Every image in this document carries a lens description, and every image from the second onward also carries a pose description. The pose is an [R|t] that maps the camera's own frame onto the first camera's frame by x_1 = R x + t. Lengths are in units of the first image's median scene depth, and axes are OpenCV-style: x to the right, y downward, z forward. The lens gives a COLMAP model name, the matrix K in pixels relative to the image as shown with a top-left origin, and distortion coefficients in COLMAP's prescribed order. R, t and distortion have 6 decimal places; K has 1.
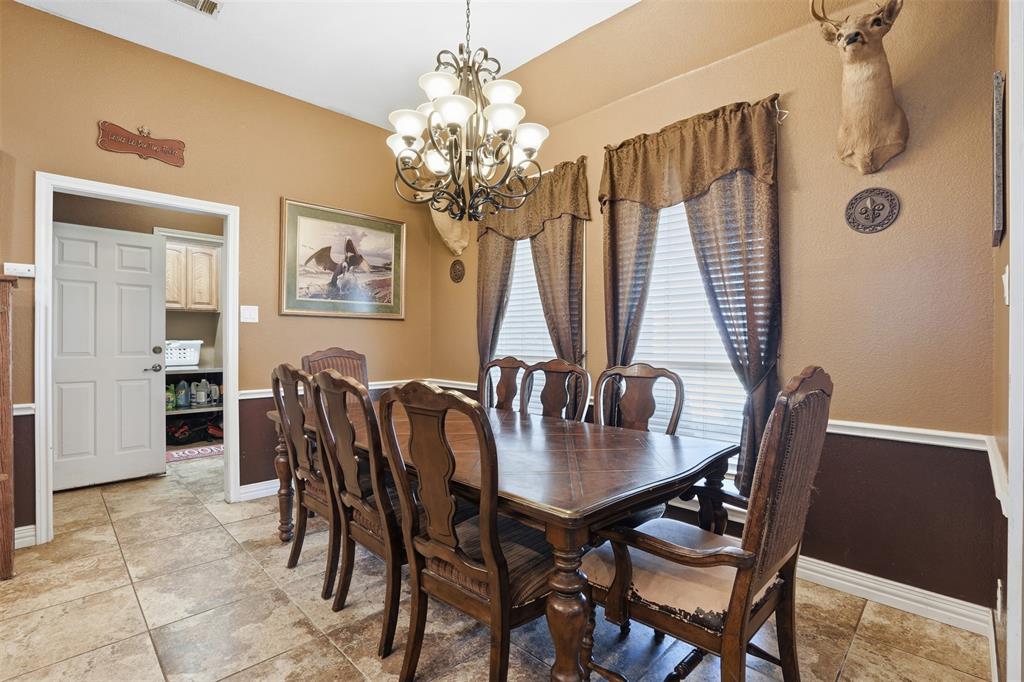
lens RADIAL K [[483.1, 0, 512.6], [0, 483.1, 337.1], [0, 0, 1]] dist [-0.016993, 0.001164]
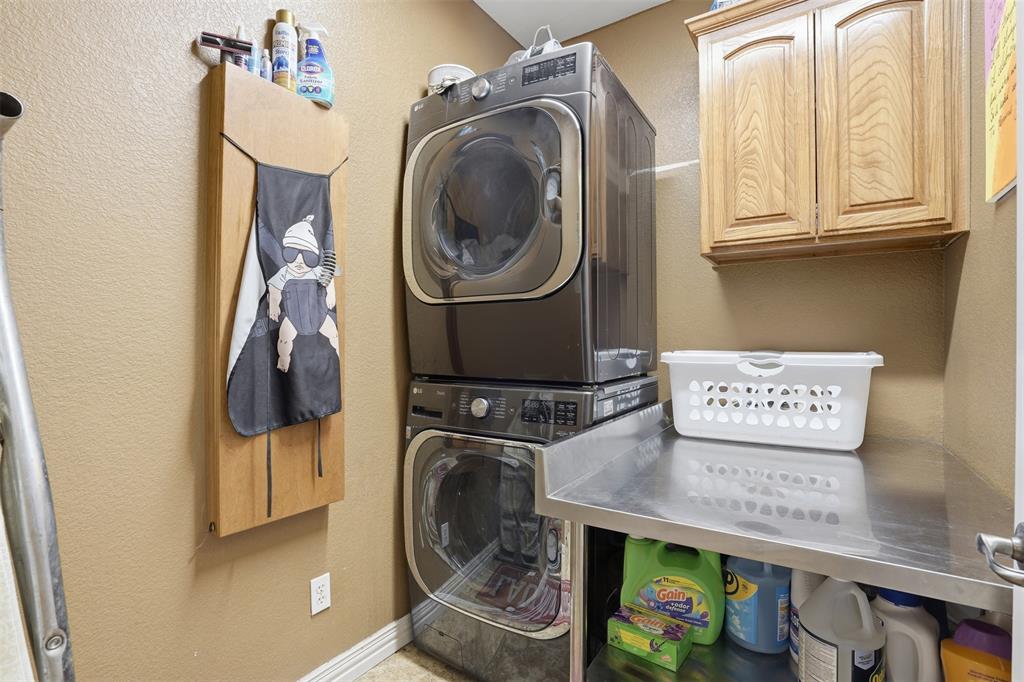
lens RADIAL K [[483.1, 0, 510.0], [0, 483.1, 343.2], [0, 0, 1]] dist [-0.016993, 0.001164]
pose [[0.196901, -0.004490, -0.980413, -0.444035], [0.004477, 0.999983, -0.003680, 0.001354], [0.980413, -0.003665, 0.196918, 0.765069]]
